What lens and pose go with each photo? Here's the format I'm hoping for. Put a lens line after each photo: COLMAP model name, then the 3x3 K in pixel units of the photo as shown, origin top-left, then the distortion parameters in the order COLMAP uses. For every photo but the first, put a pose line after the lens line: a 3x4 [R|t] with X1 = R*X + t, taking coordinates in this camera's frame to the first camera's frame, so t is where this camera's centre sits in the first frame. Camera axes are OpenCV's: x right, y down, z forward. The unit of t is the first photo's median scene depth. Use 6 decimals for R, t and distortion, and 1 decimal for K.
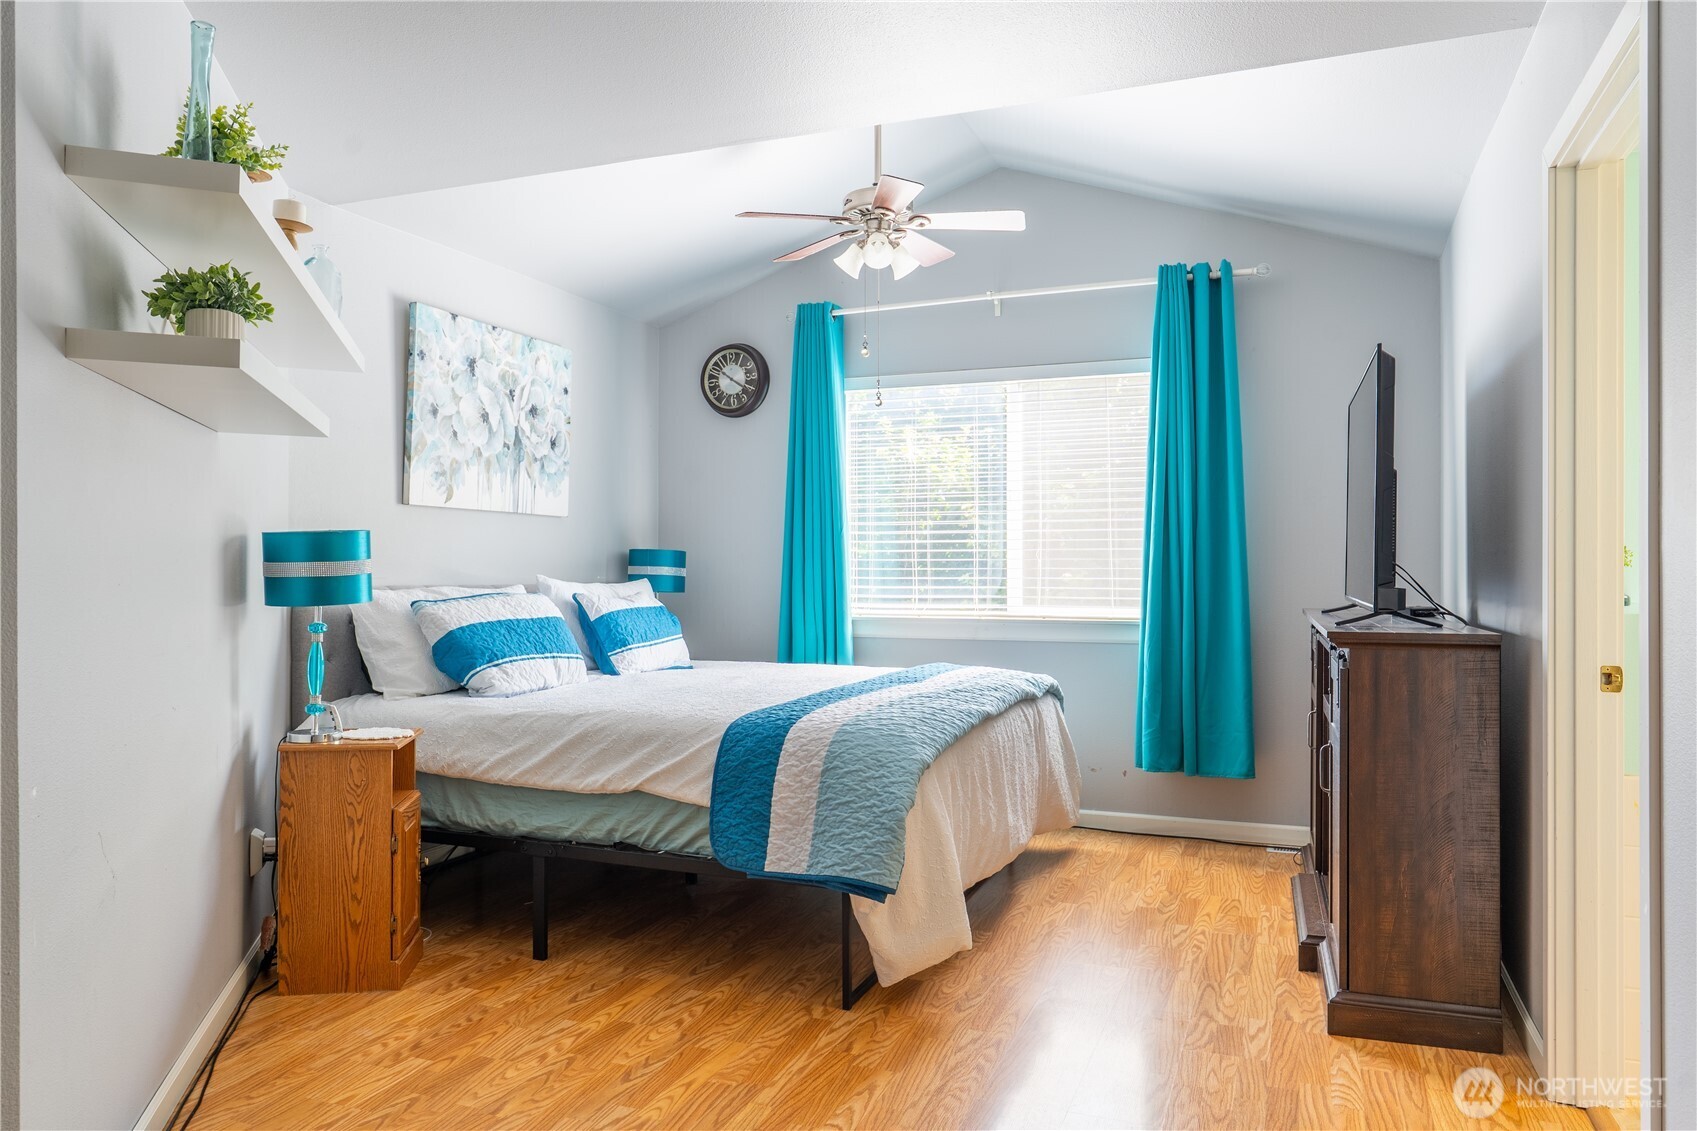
lens RADIAL K [[1177.7, 0, 848.5], [0, 1177.7, 565.5], [0, 0, 1]] dist [-0.000310, 0.002407]
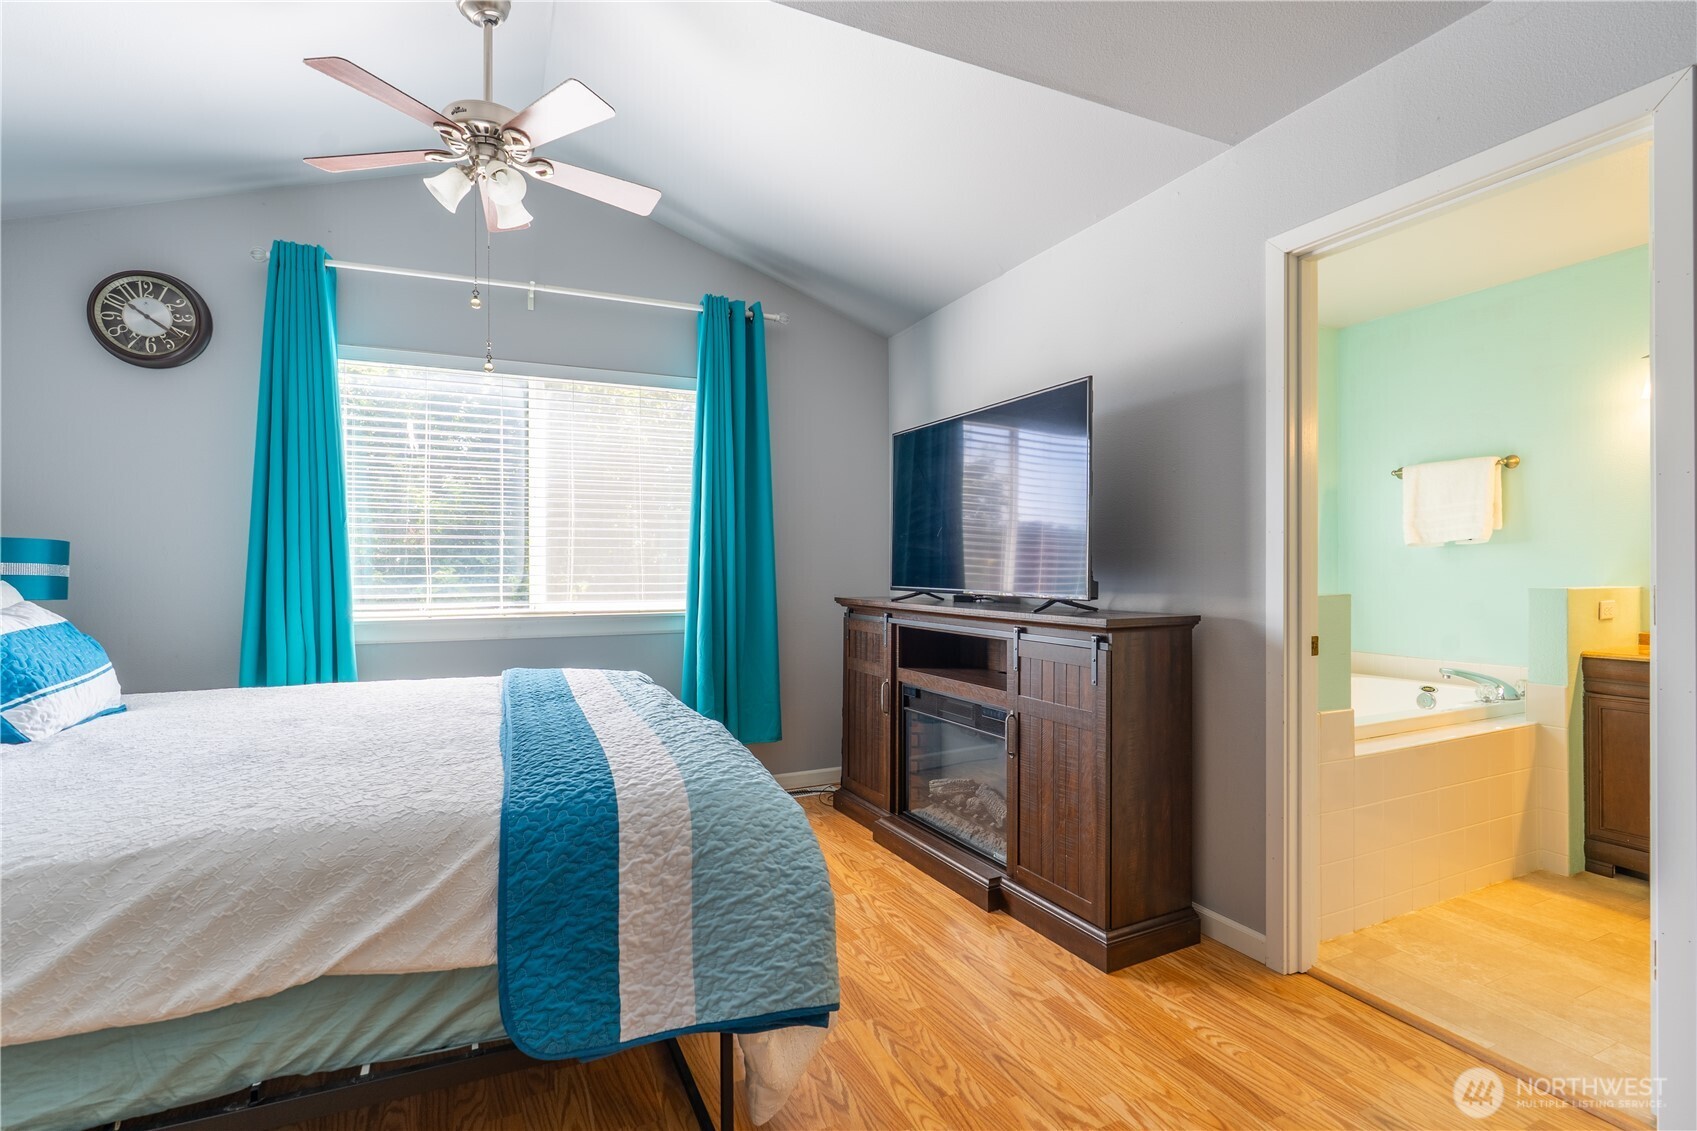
lens RADIAL K [[779.9, 0, 841.2], [0, 779.9, 565.5], [0, 0, 1]] dist [-0.006098, 0.000567]
pose [[0.687653, -0.001131, 0.726039, -0.188597], [-0.000100, 0.999999, 0.001652, 0.001663], [-0.726039, -0.001208, 0.687652, 0.403922]]
